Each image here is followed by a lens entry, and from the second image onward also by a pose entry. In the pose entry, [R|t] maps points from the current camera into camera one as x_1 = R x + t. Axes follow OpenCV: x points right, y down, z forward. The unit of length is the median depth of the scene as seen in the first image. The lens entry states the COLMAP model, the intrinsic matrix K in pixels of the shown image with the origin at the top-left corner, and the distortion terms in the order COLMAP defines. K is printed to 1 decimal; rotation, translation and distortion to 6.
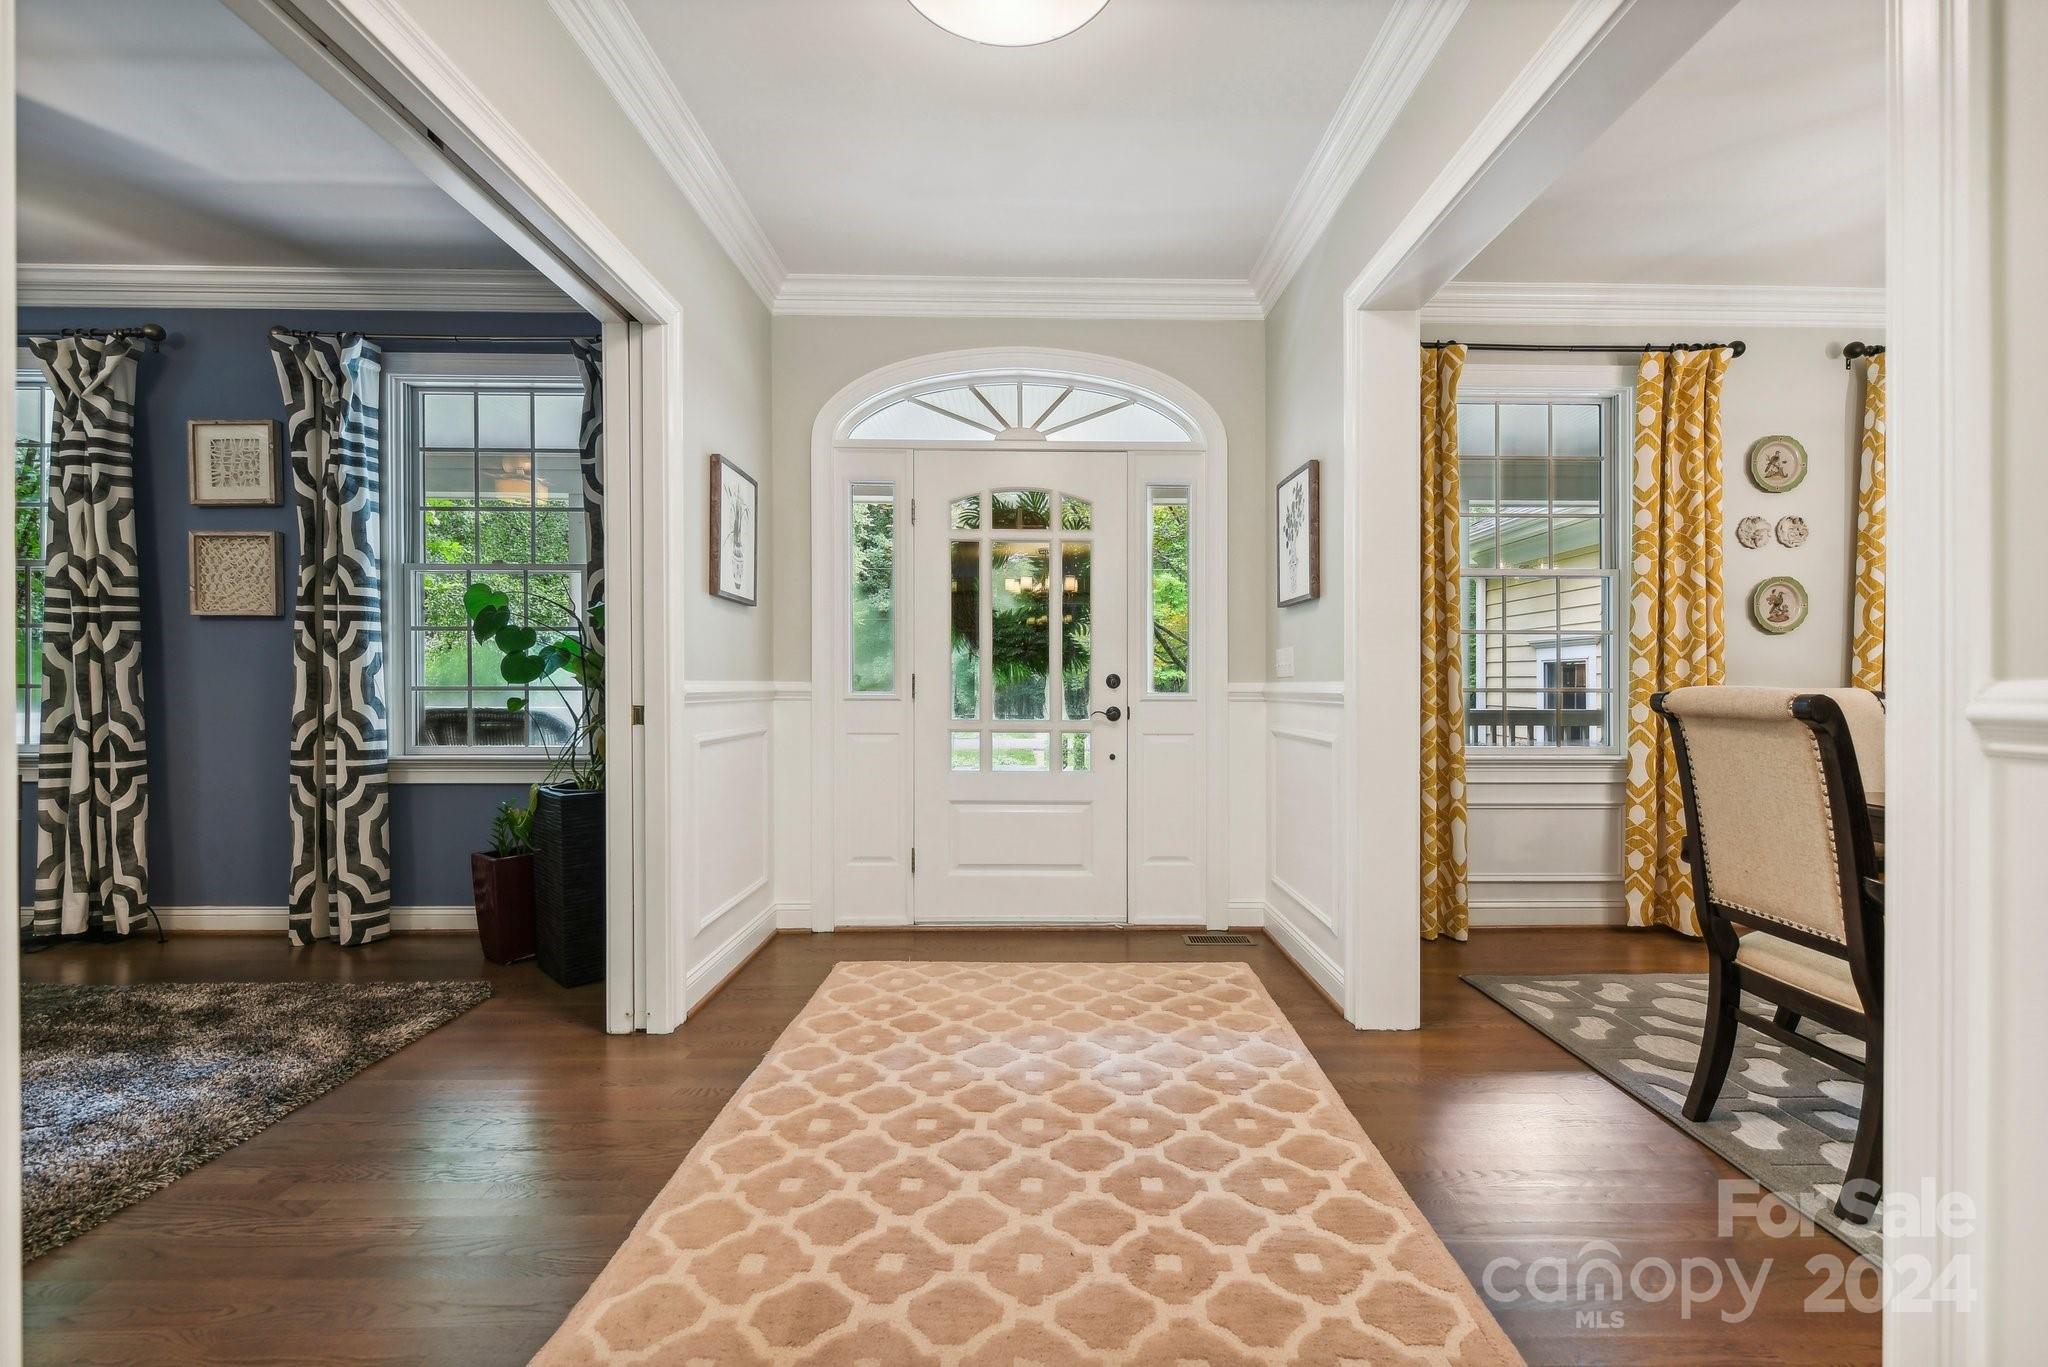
lens RADIAL K [[825.8, 0, 1030.4], [0, 825.8, 681.6], [0, 0, 1]] dist [-0.000414, 0.000381]
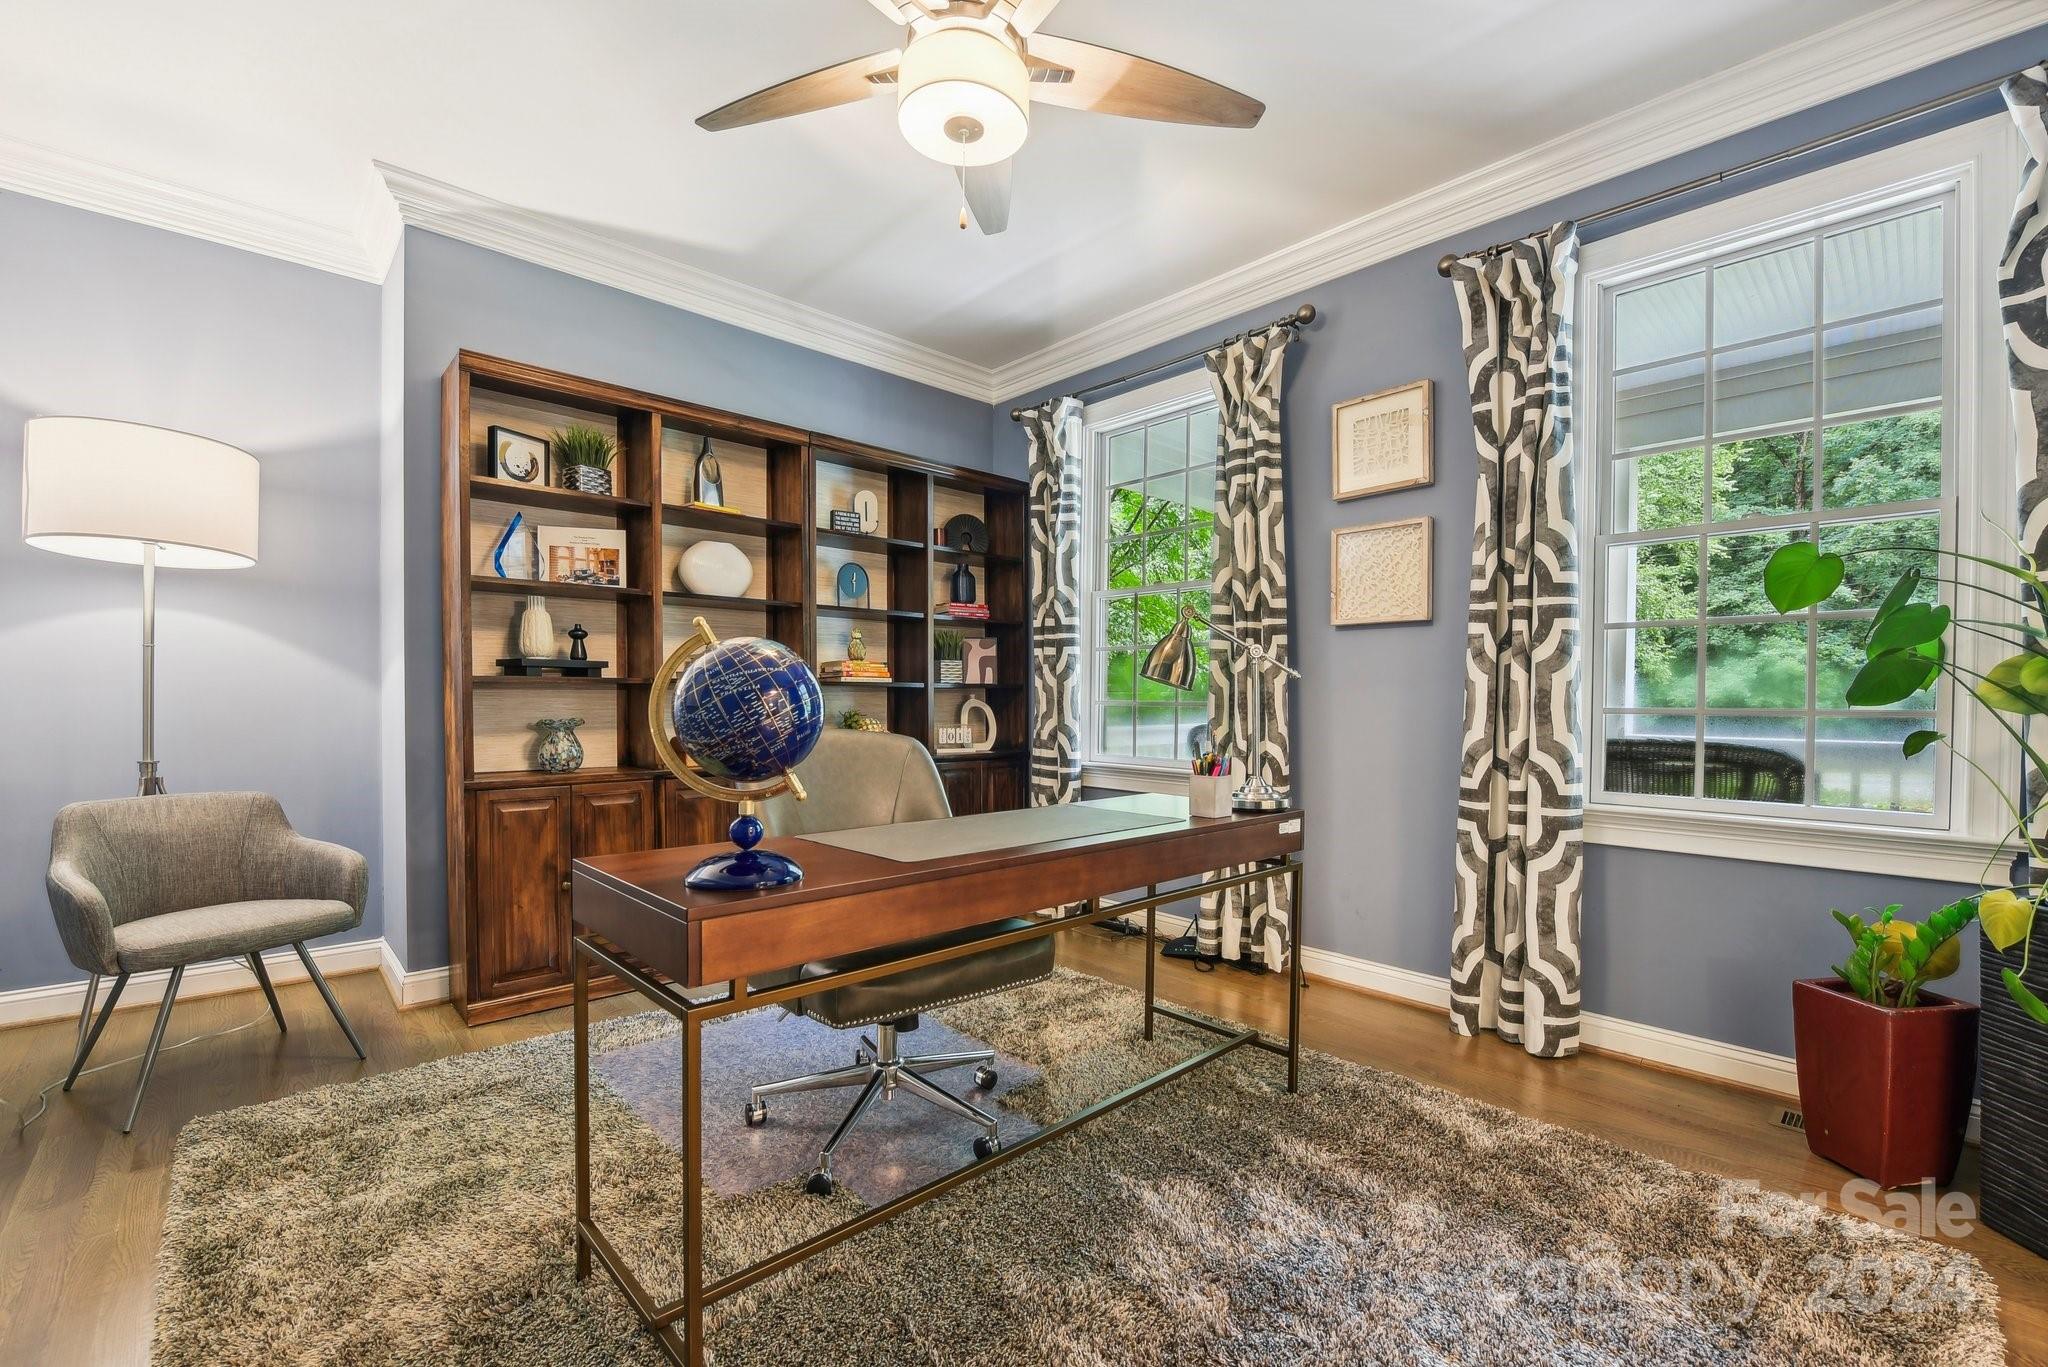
lens RADIAL K [[850.0, 0, 1023.7], [0, 850.0, 699.1], [0, 0, 1]] dist [-0.017692, -0.000220]
pose [[0.667768, 0.003600, -0.744361, -0.577293], [-0.001528, 0.999993, 0.003466, -0.003588], [0.744368, -0.001178, 0.667768, 0.149865]]
